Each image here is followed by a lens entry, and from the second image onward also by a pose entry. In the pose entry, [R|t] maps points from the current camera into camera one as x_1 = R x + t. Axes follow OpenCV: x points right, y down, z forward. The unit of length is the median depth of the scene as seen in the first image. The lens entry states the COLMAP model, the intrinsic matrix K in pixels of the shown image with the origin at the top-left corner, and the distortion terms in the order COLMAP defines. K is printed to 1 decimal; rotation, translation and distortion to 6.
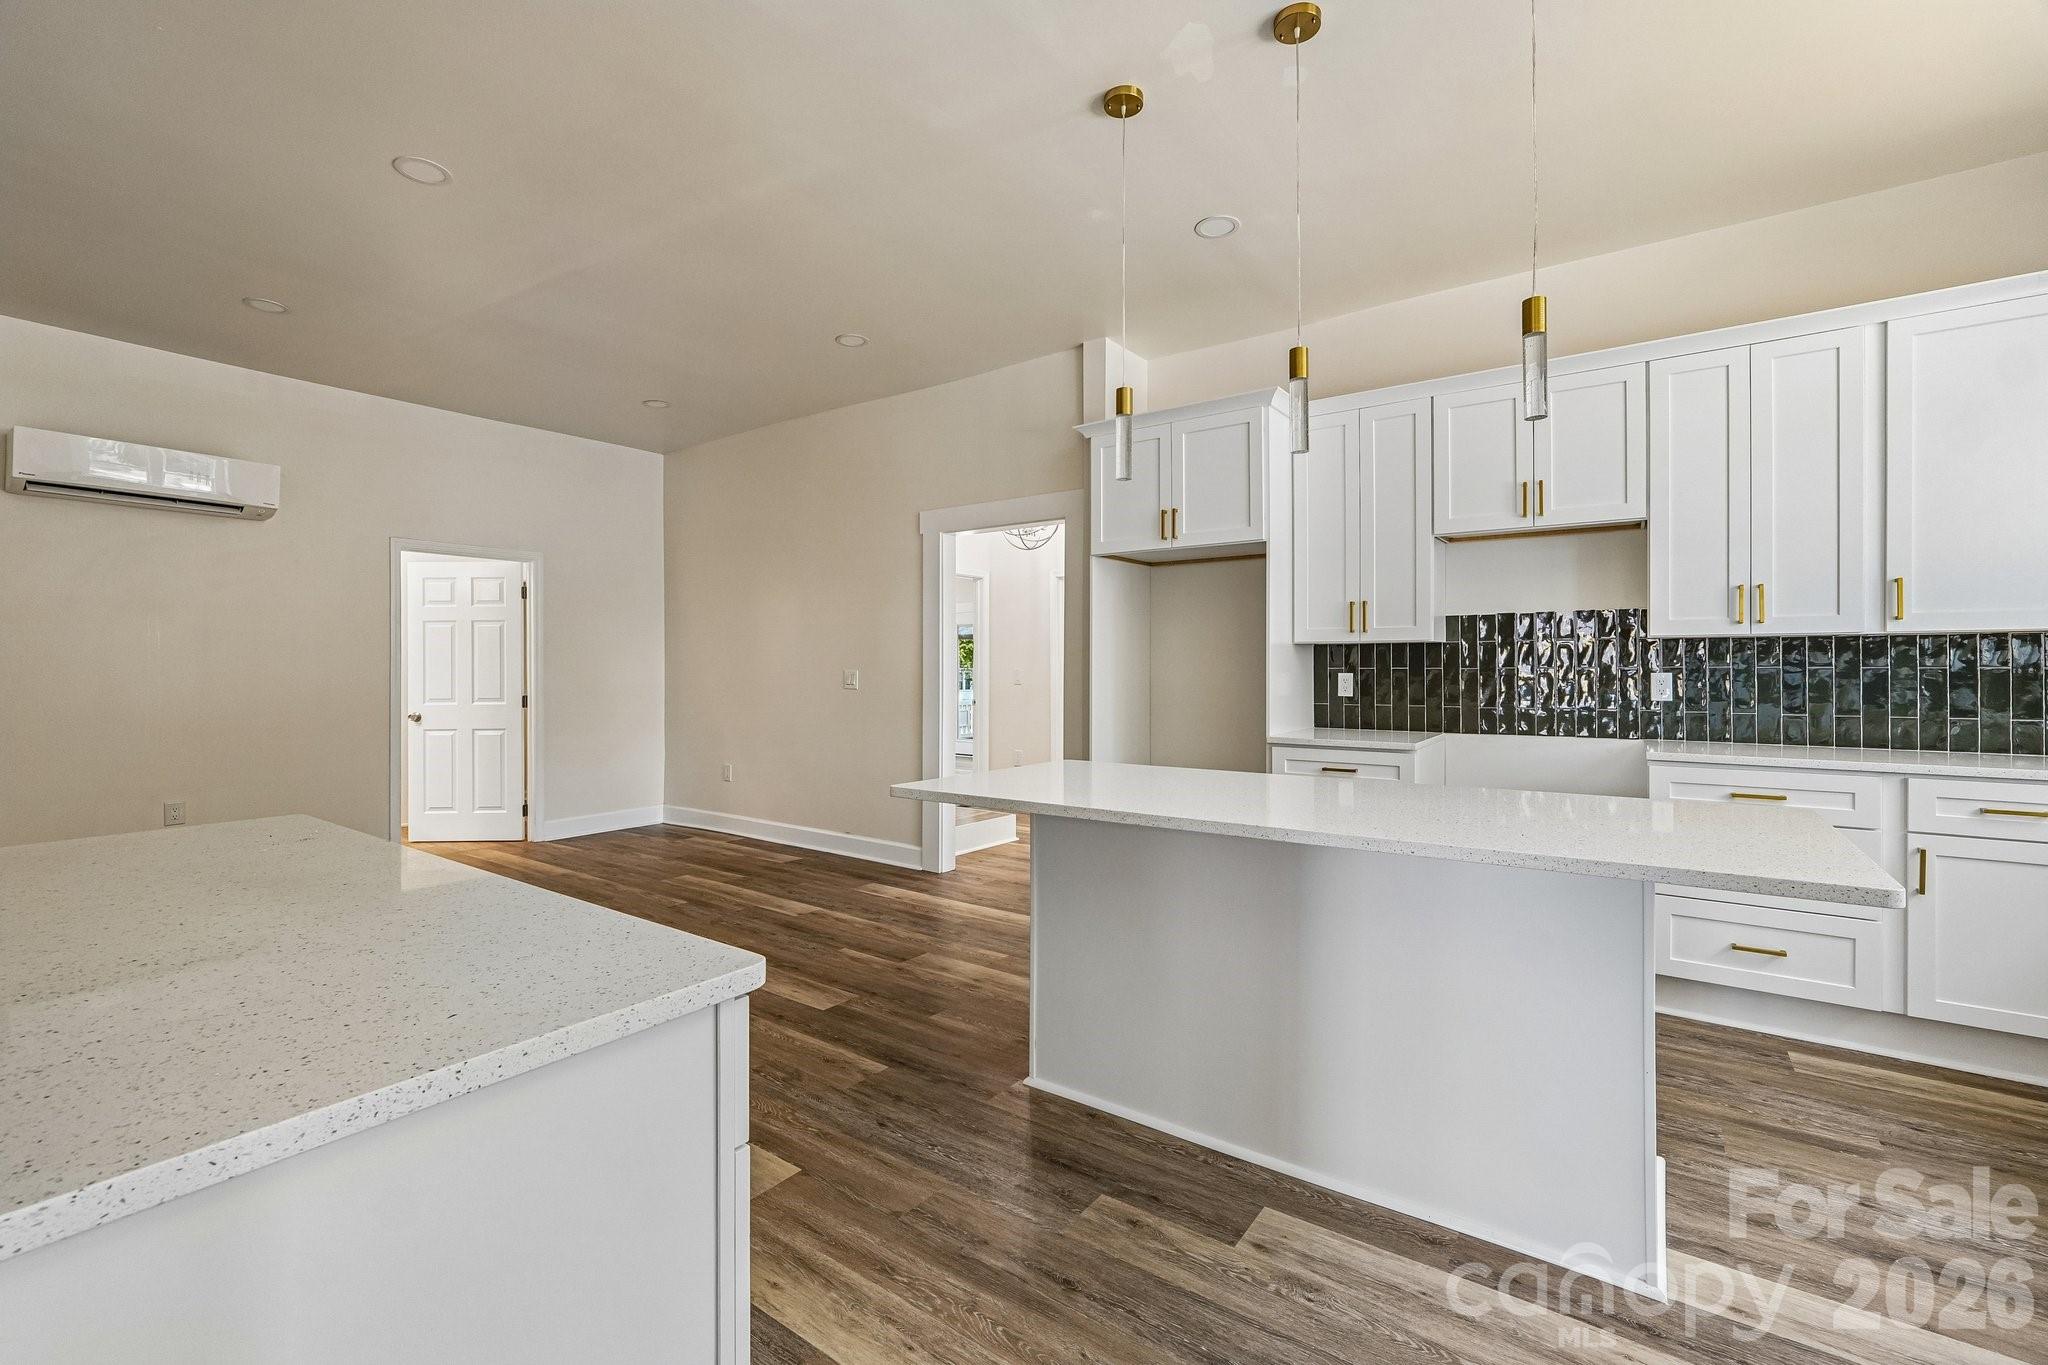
lens RADIAL K [[880.4, 0, 1024.5], [0, 880.4, 655.2], [0, 0, 1]] dist [0.000484, 0.000625]
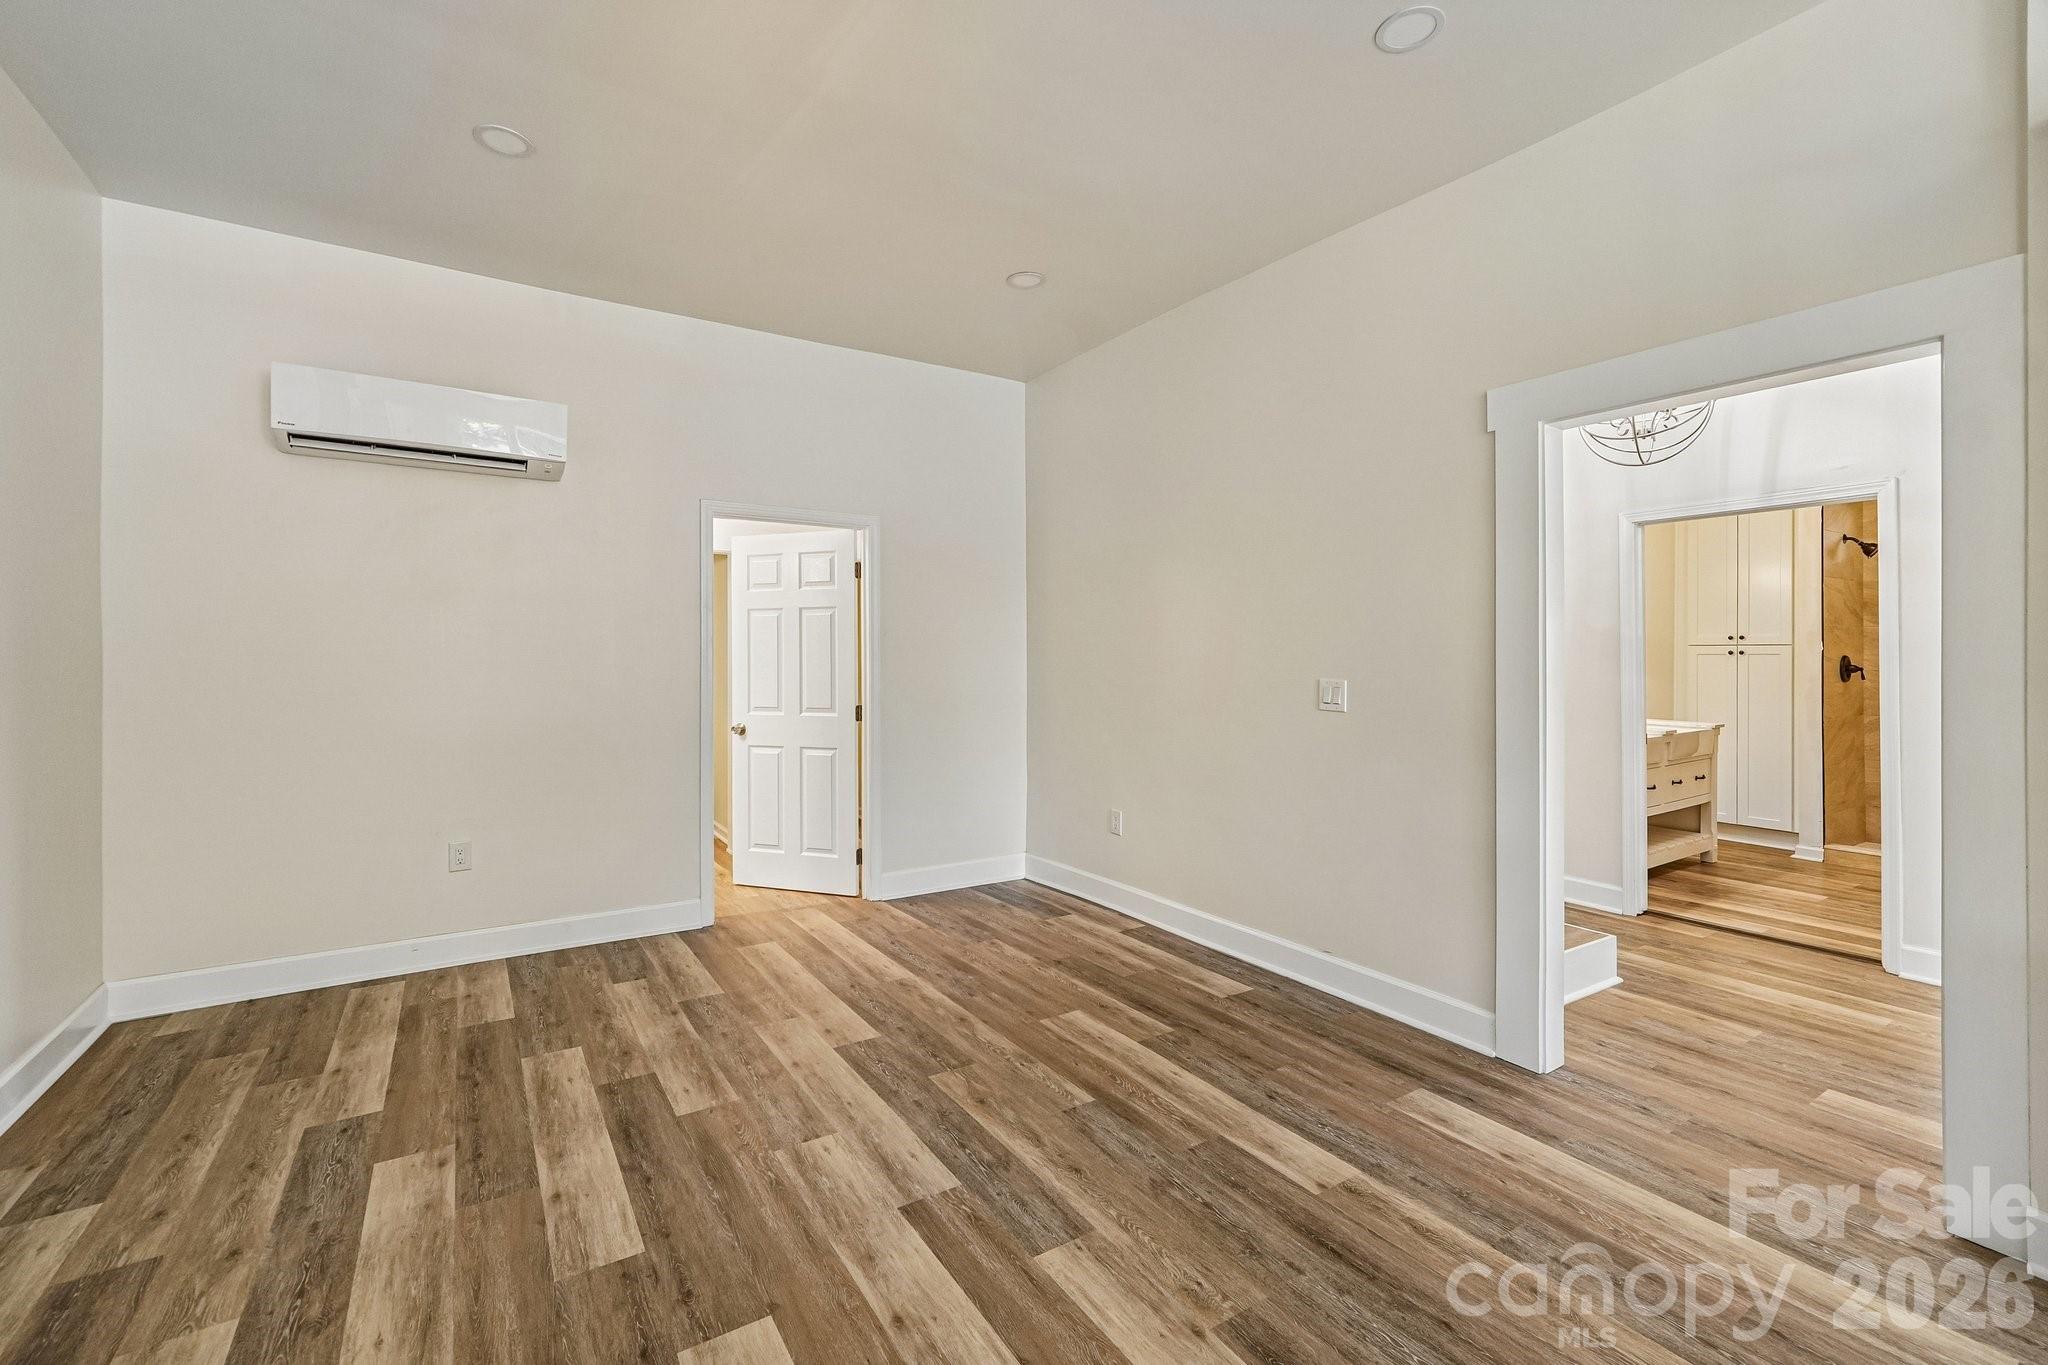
lens RADIAL K [[880.4, 0, 1024.5], [0, 880.4, 655.2], [0, 0, 1]] dist [0.000484, 0.000625]
pose [[0.936384, 0.002081, -0.350971, -0.184038], [0.001730, 0.999943, 0.010545, -0.005717], [0.350973, -0.010481, 0.936327, 0.374139]]
